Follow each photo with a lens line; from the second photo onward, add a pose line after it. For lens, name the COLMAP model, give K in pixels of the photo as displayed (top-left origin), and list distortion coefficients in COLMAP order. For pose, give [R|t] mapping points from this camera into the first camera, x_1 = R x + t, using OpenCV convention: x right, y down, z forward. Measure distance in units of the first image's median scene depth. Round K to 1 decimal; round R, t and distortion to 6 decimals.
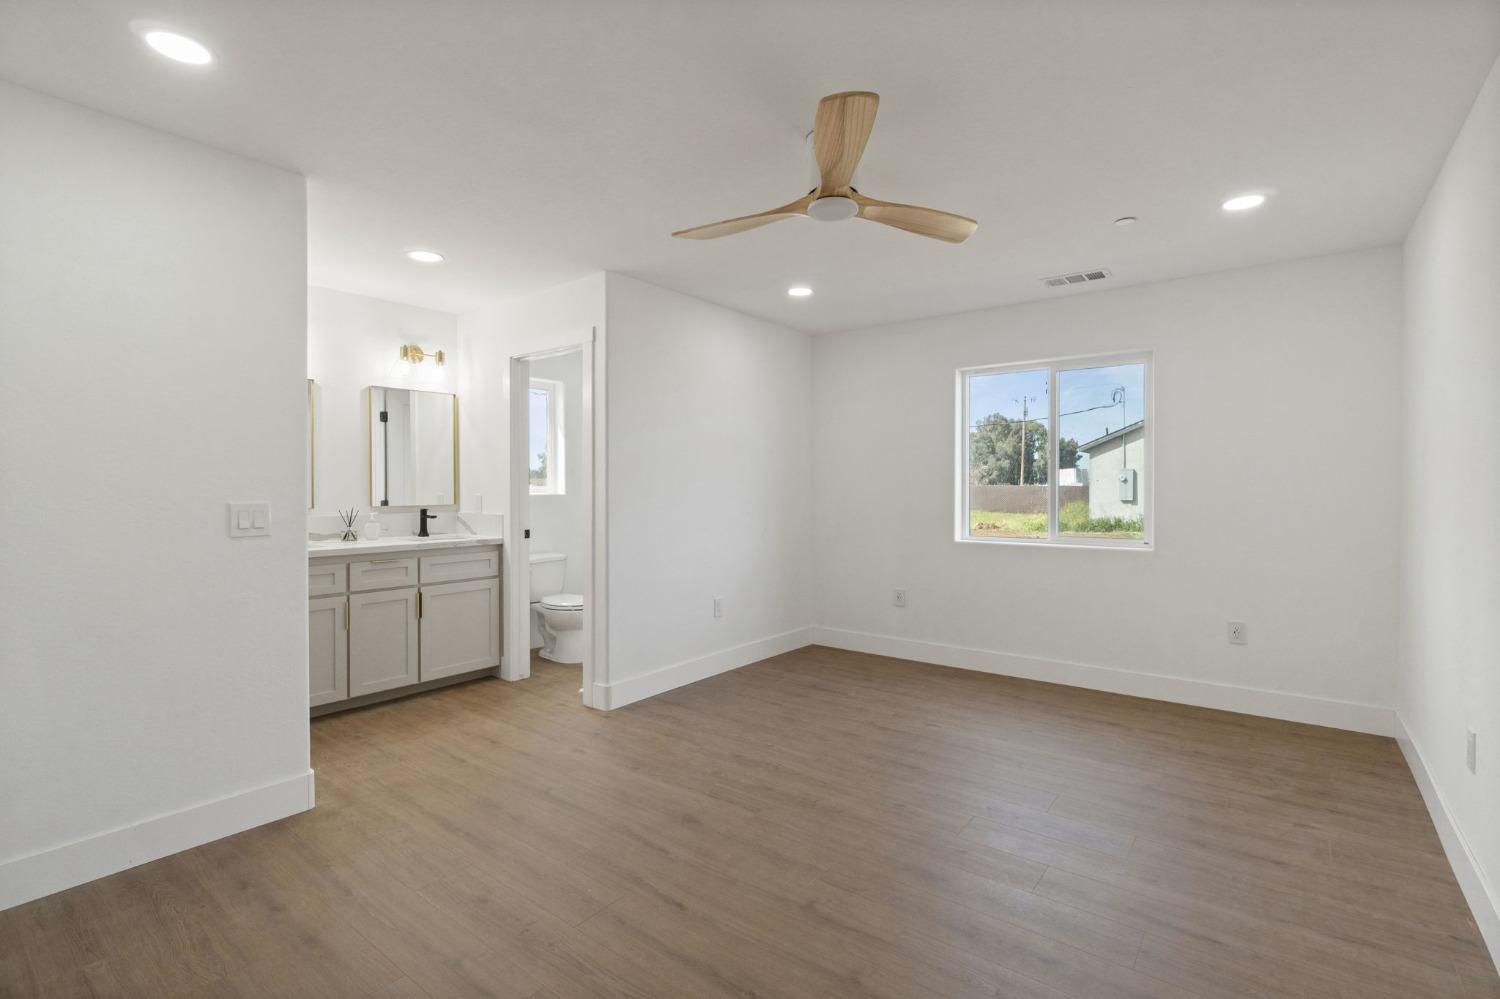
lens RADIAL K [[700.0, 0, 750.3], [0, 700.0, 490.2], [0, 0, 1]] dist [-0.006524, 0.001420]
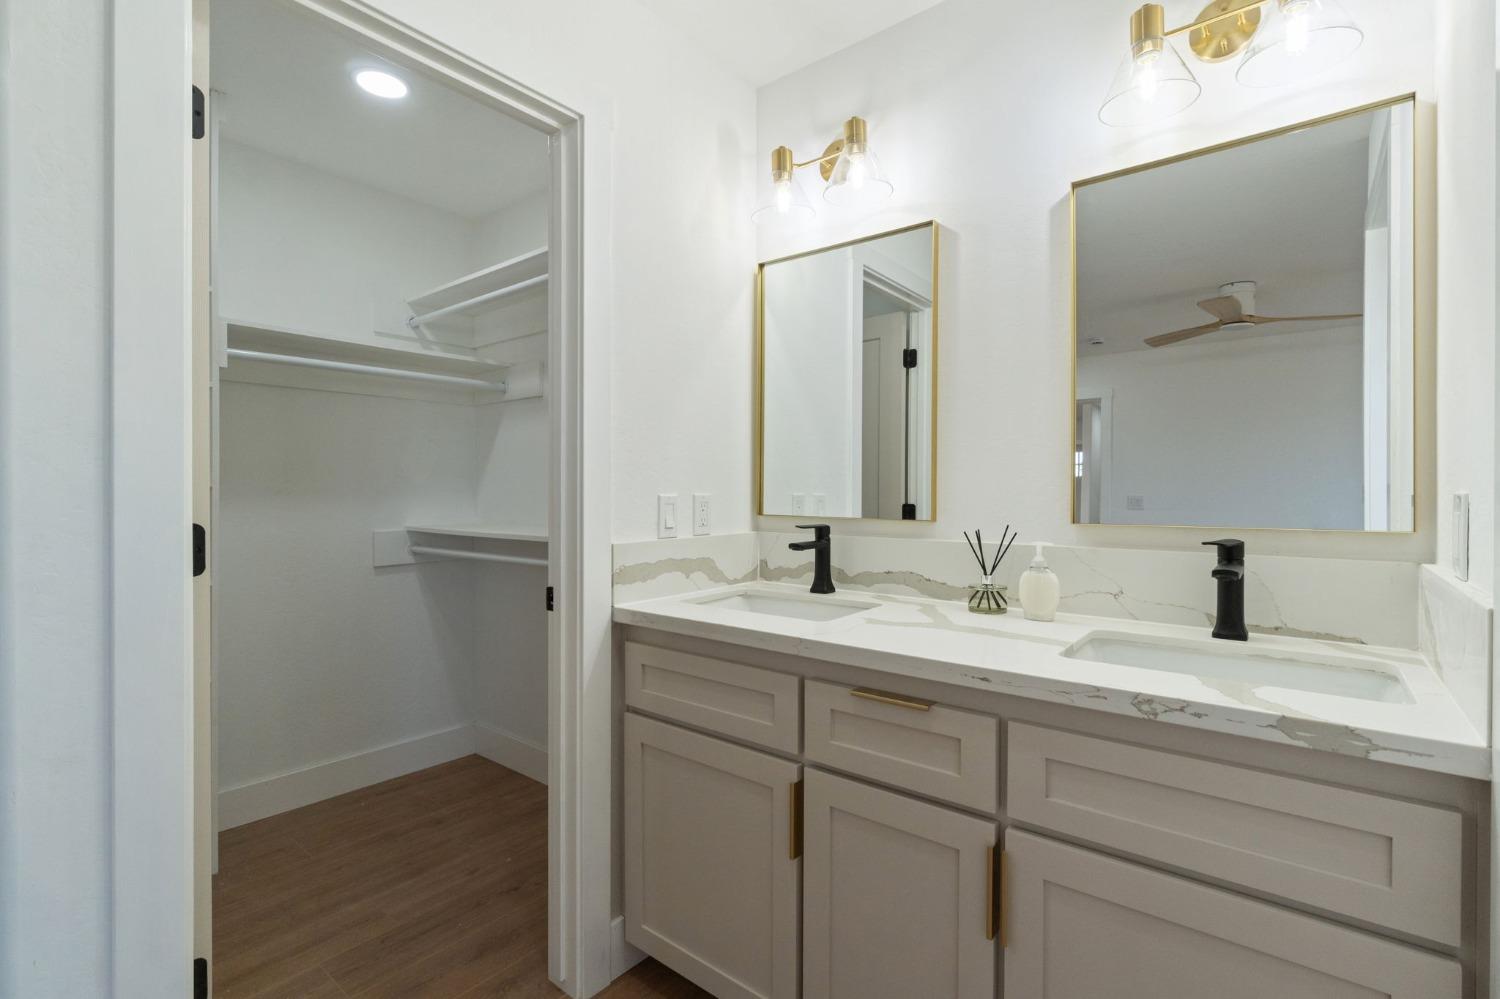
lens RADIAL K [[700.0, 0, 756.1], [0, 700.0, 487.9], [0, 0, 1]] dist [-0.006524, 0.001420]
pose [[-0.033119, 0.001899, -0.999450, -0.177847], [-0.002748, 0.999994, 0.001991, 0.004760], [0.999448, 0.002813, -0.033113, 0.826955]]
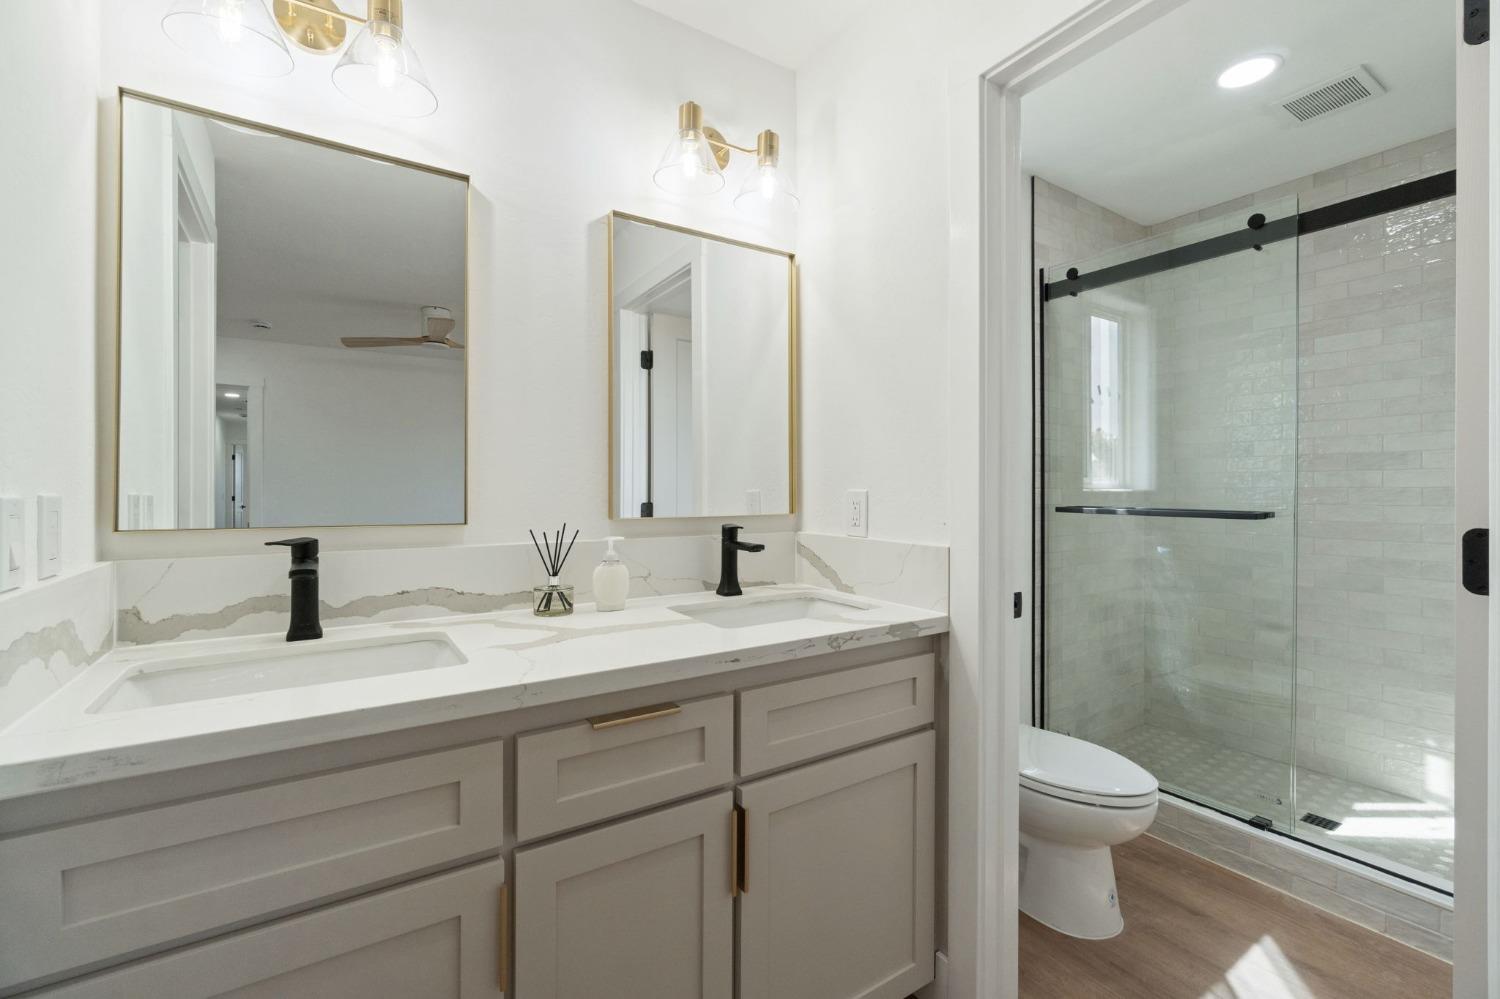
lens RADIAL K [[643.4, 0, 739.2], [0, 643.4, 491.6], [0, 0, 1]] dist [-0.004033, 0.000608]
pose [[0.939223, 0.001718, -0.343302, -0.341496], [-0.002997, 0.999990, -0.003195, 0.008606], [0.343293, 0.004030, 0.939220, 0.667439]]
